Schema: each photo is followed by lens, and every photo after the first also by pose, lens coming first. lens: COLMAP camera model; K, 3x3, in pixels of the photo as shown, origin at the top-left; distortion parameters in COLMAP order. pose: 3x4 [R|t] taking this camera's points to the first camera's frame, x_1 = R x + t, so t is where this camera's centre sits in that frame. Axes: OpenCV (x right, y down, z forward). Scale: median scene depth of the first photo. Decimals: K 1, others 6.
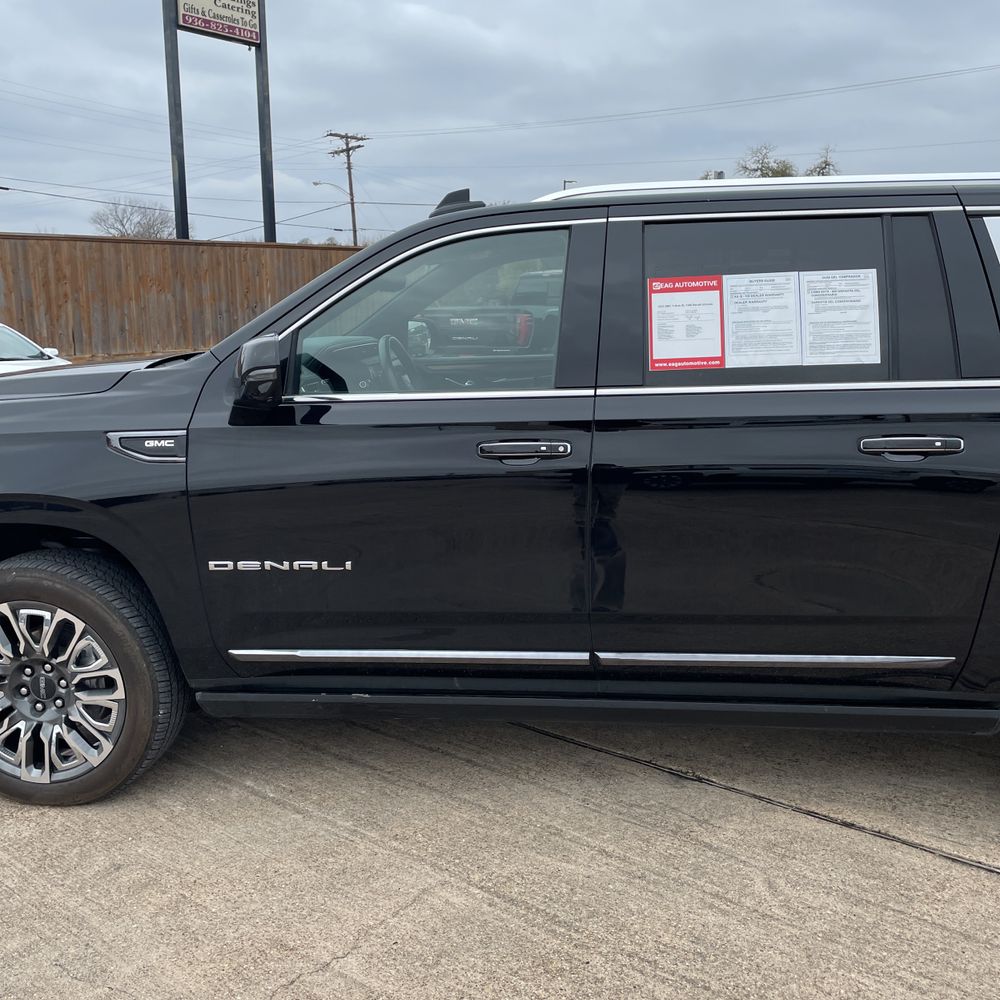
lens RADIAL K [[1003.1, 0, 500.0], [0, 1003.1, 489.3], [0, 0, 1]] dist [0.090088, -0.124180]
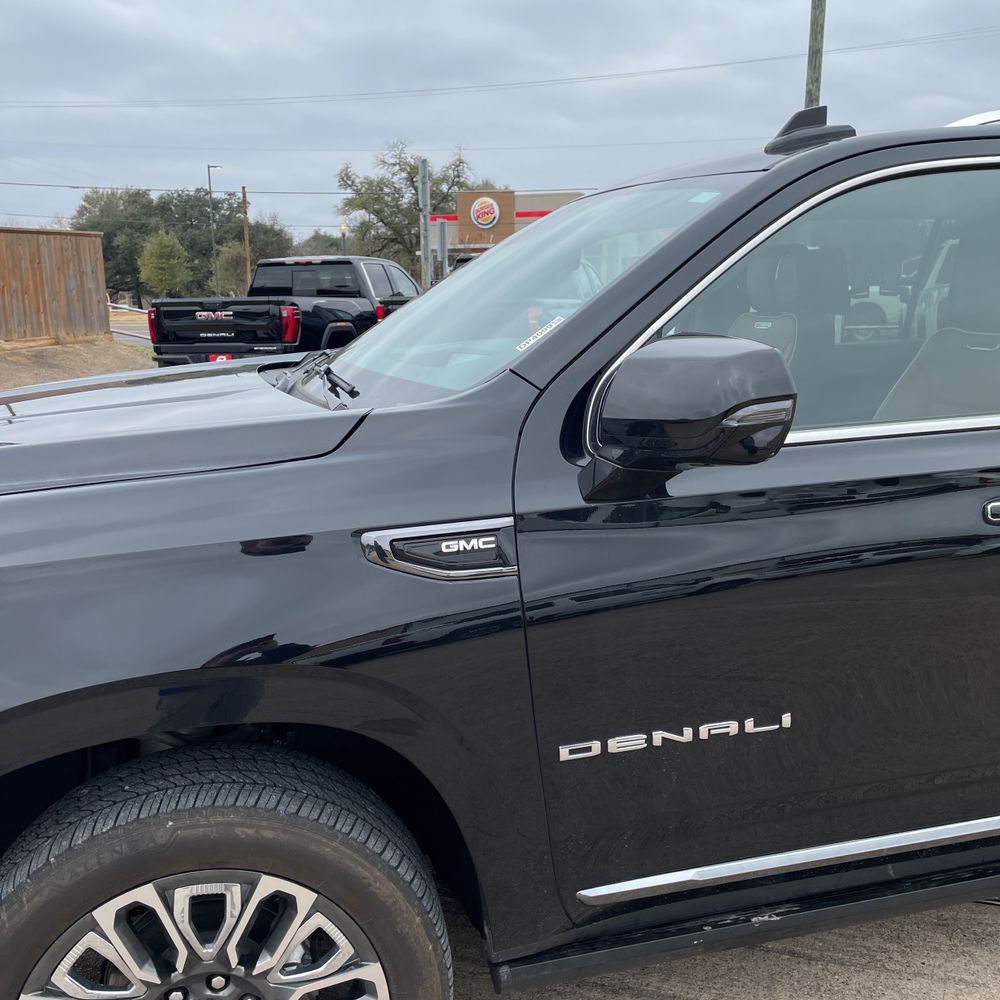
lens RADIAL K [[1003.1, 0, 500.0], [0, 1003.1, 489.3], [0, 0, 1]] dist [0.090088, -0.124180]
pose [[0.939329, -0.072980, 0.335164, -0.471641], [0.070710, 0.997316, 0.018987, -0.079464], [-0.335650, 0.005864, 0.941968, 0.459568]]
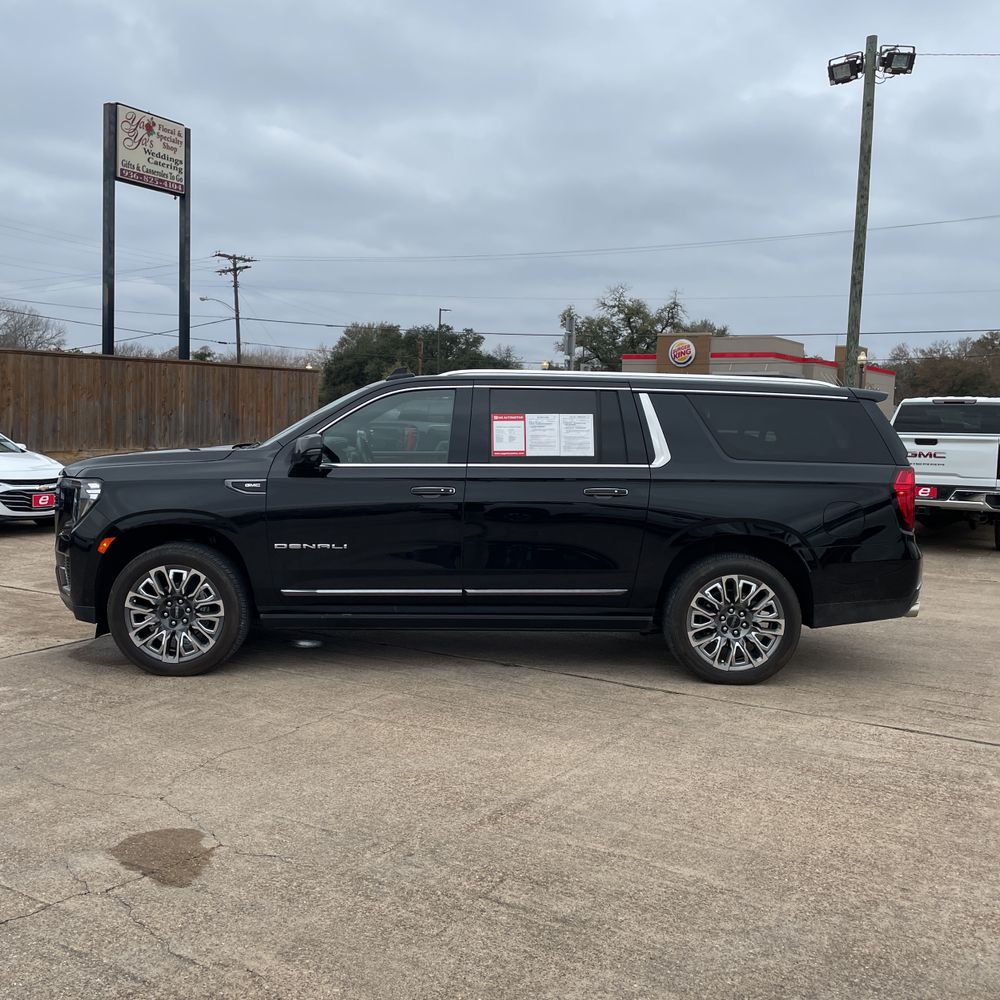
lens RADIAL K [[989.8, 0, 499.4], [0, 989.8, 485.2], [0, 0, 1]] dist [0.122707, -0.198259]
pose [[0.991609, 0.025214, 0.126792, -0.093077], [-0.010379, 0.993157, -0.116326, 0.172869], [-0.128857, 0.114034, 0.985085, -0.983504]]
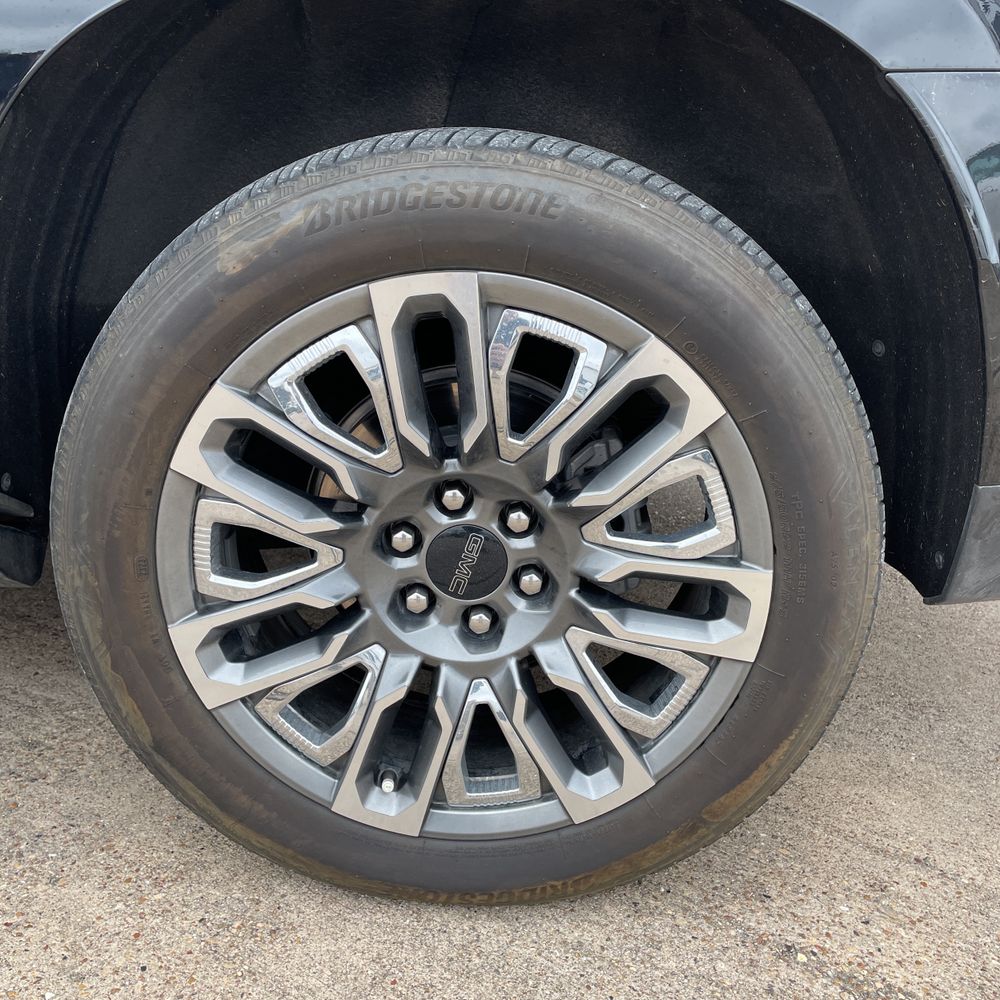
lens RADIAL K [[989.8, 0, 499.4], [0, 989.8, 485.2], [0, 0, 1]] dist [0.122707, -0.198259]
pose [[0.993974, 0.023401, 0.107087, 0.586976], [-0.038622, 0.989062, 0.142354, 0.134805], [-0.102585, -0.145632, 0.984006, 0.586322]]
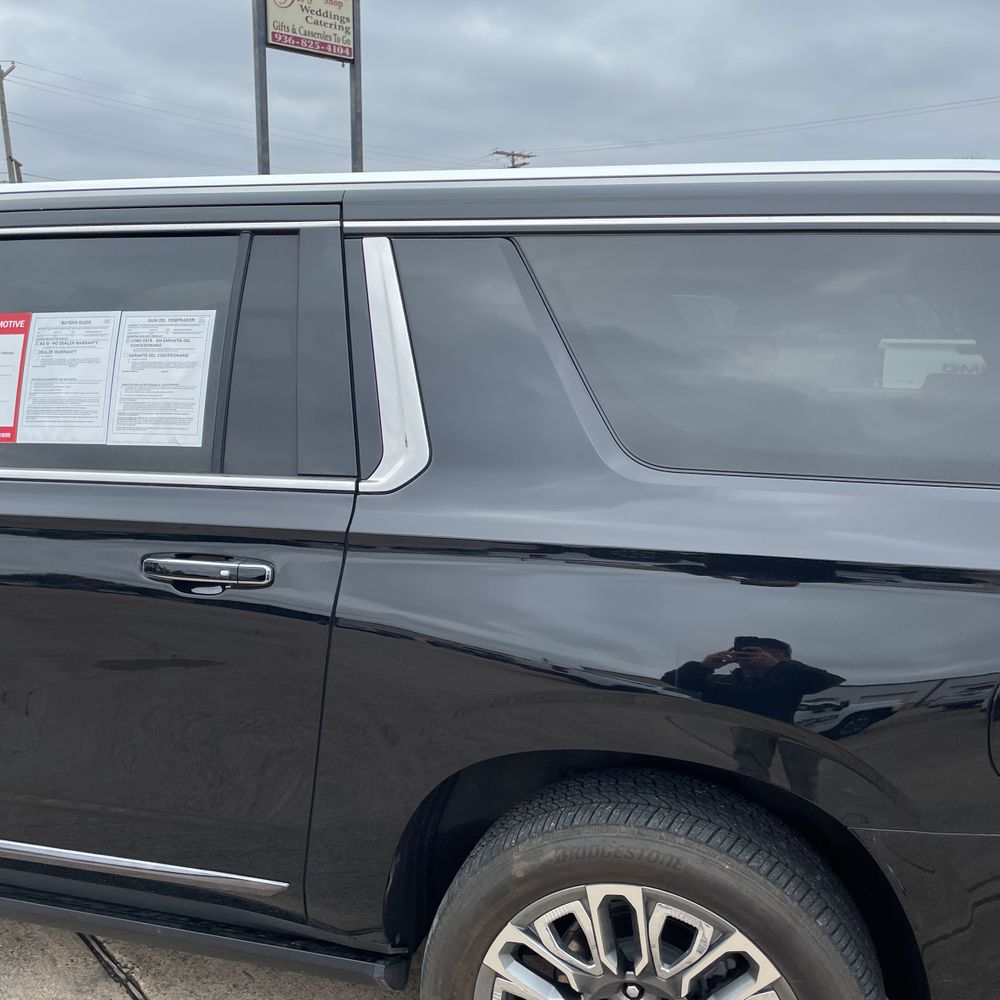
lens RADIAL K [[1010.4, 0, 500.0], [0, 1010.4, 500.0], [0, 0, 1]] dist [0.100783, -0.162882]
pose [[0.984064, 0.045639, -0.171860, 0.619111], [-0.047009, 0.998887, -0.003904, -0.084627], [0.171491, 0.011921, 0.985114, 0.314400]]
